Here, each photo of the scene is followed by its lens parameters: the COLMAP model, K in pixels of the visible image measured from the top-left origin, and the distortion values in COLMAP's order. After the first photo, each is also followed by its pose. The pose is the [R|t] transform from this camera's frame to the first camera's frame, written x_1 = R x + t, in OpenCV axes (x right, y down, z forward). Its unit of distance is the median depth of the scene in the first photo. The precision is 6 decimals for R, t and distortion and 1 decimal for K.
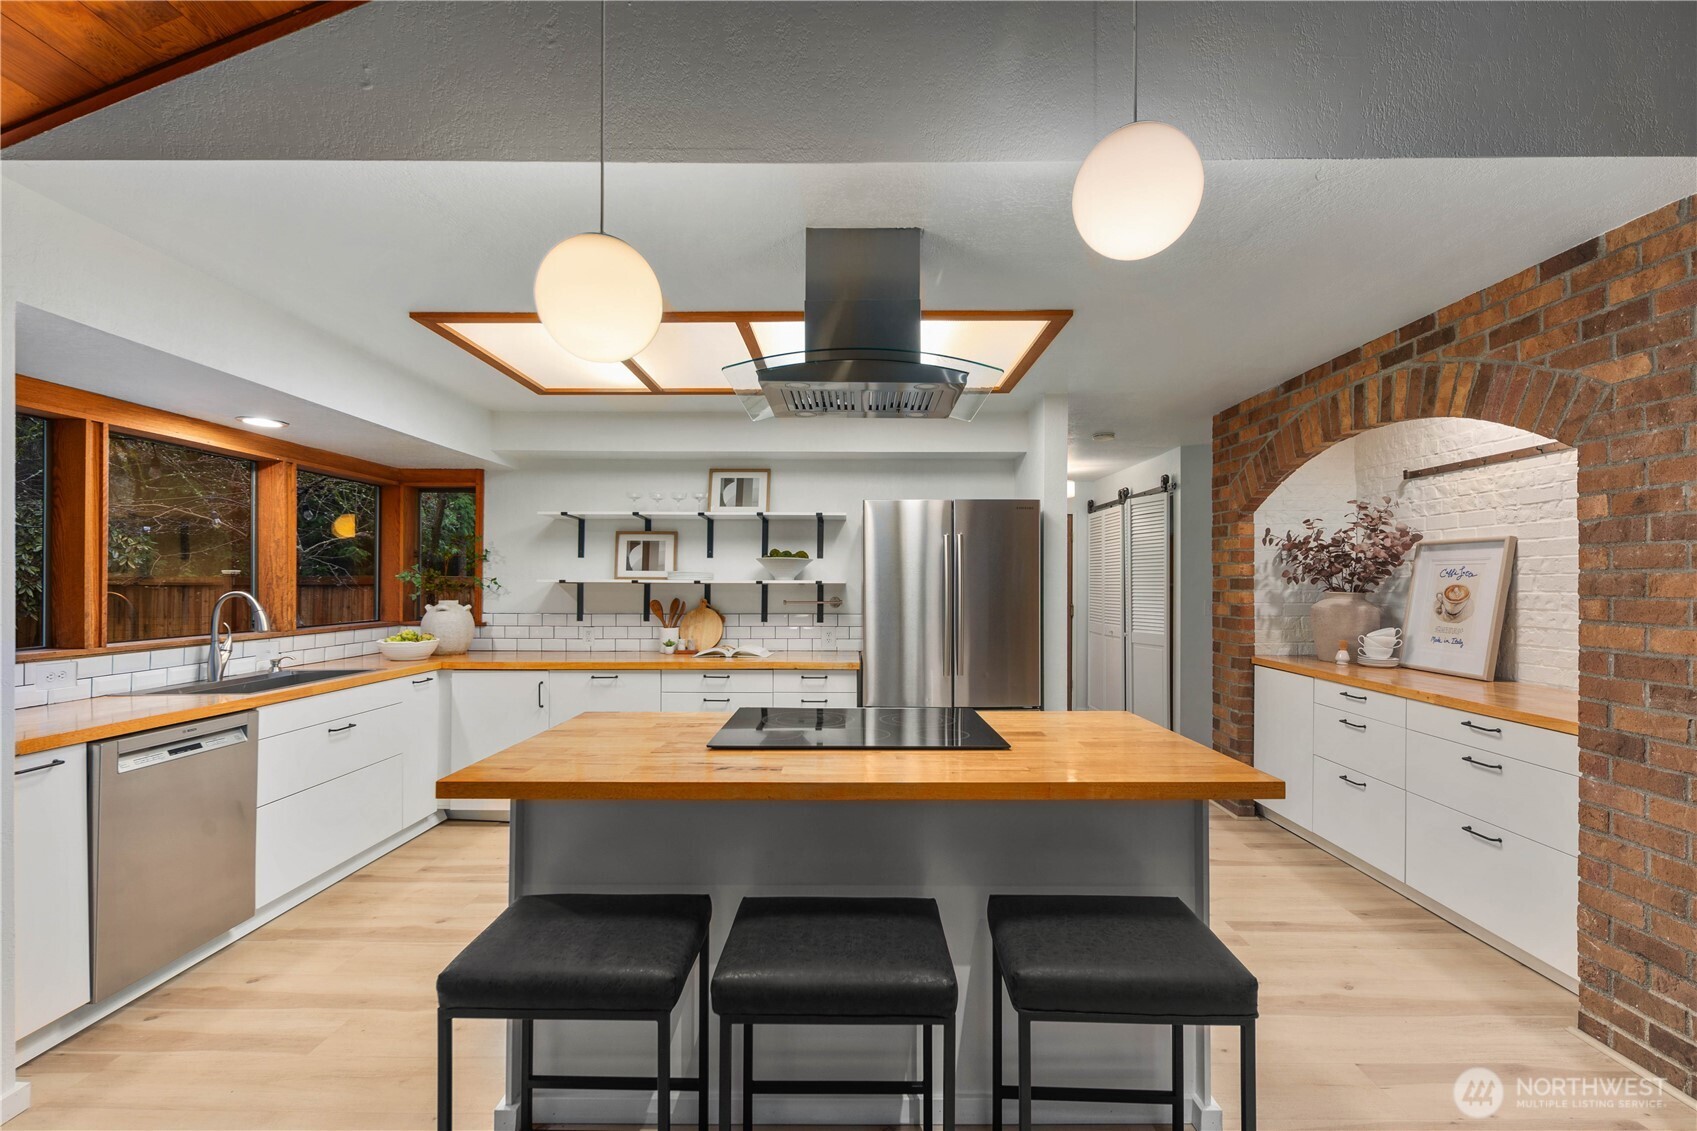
lens RADIAL K [[750.8, 0, 843.5], [0, 750.8, 575.6], [0, 0, 1]] dist [0.013492, -0.002333]
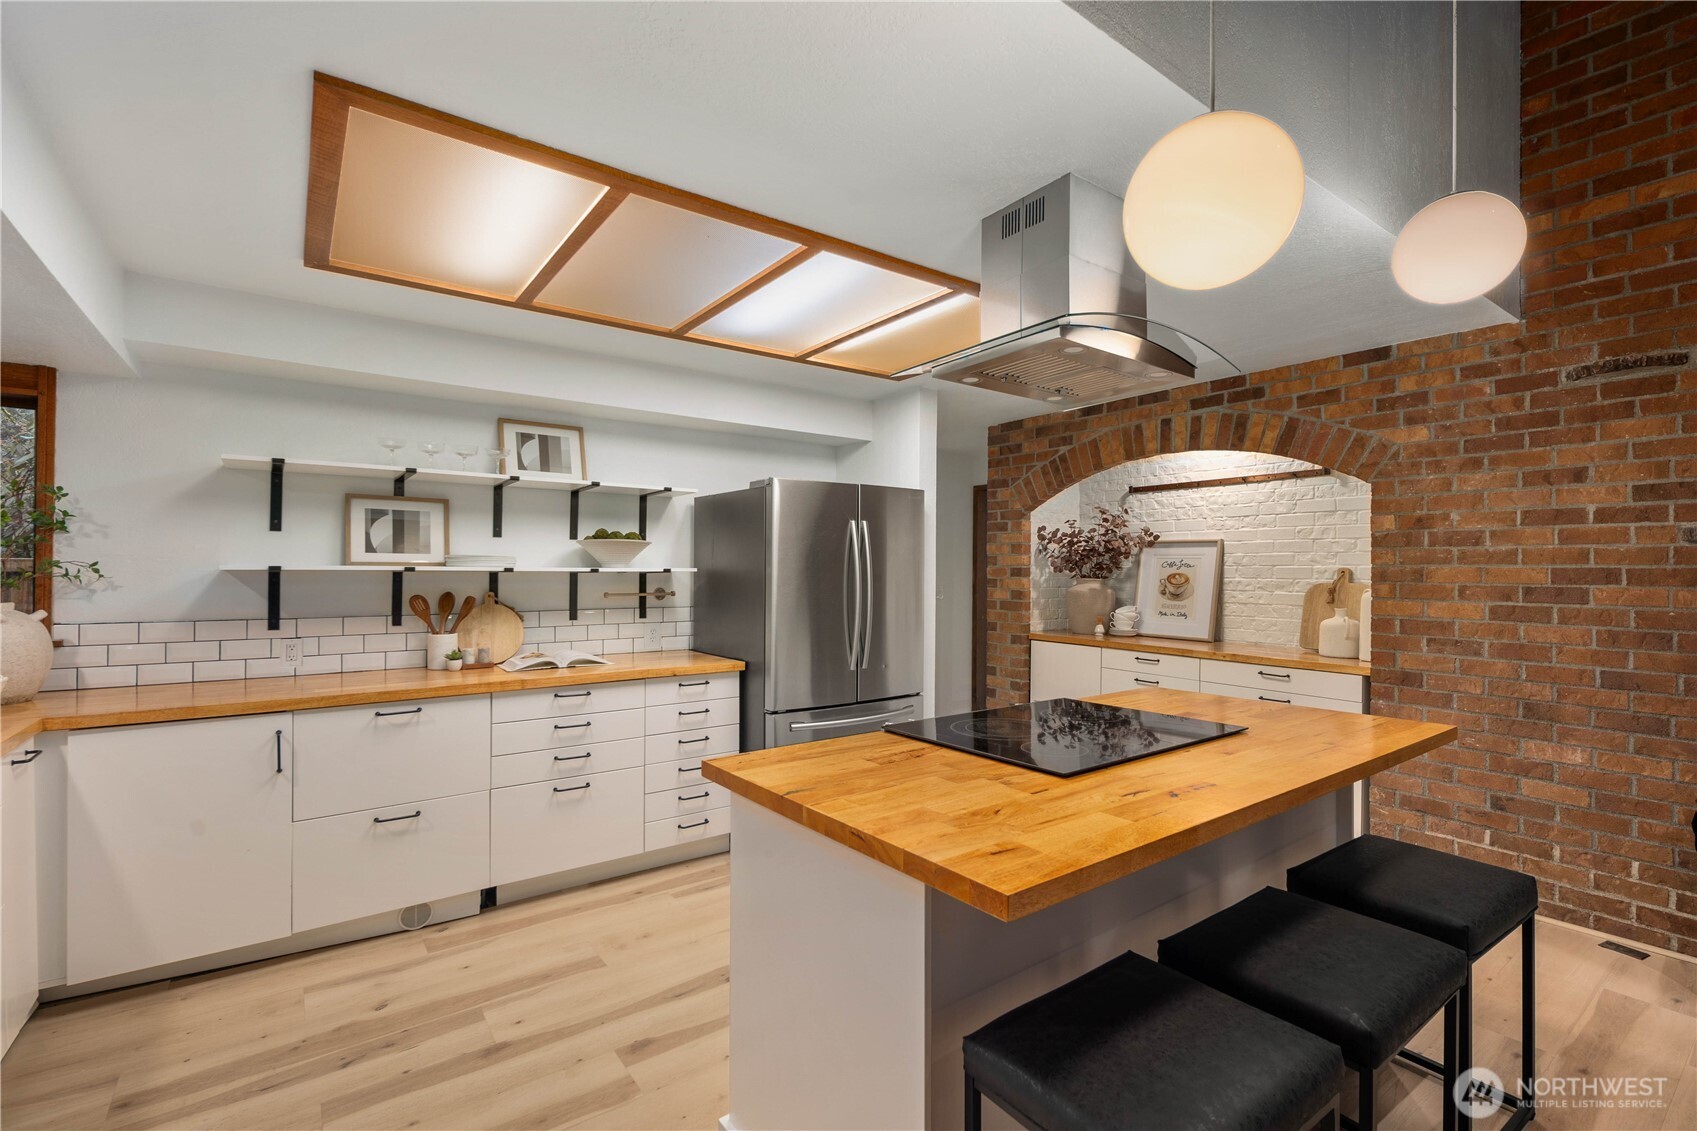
lens RADIAL K [[750.8, 0, 844.9], [0, 750.8, 564.7], [0, 0, 1]] dist [0.013492, -0.002333]
pose [[0.800938, 0.005639, 0.598721, -0.430219], [-0.008100, 0.999966, 0.001417, -0.000090], [-0.598692, -0.005985, 0.800957, 0.240205]]
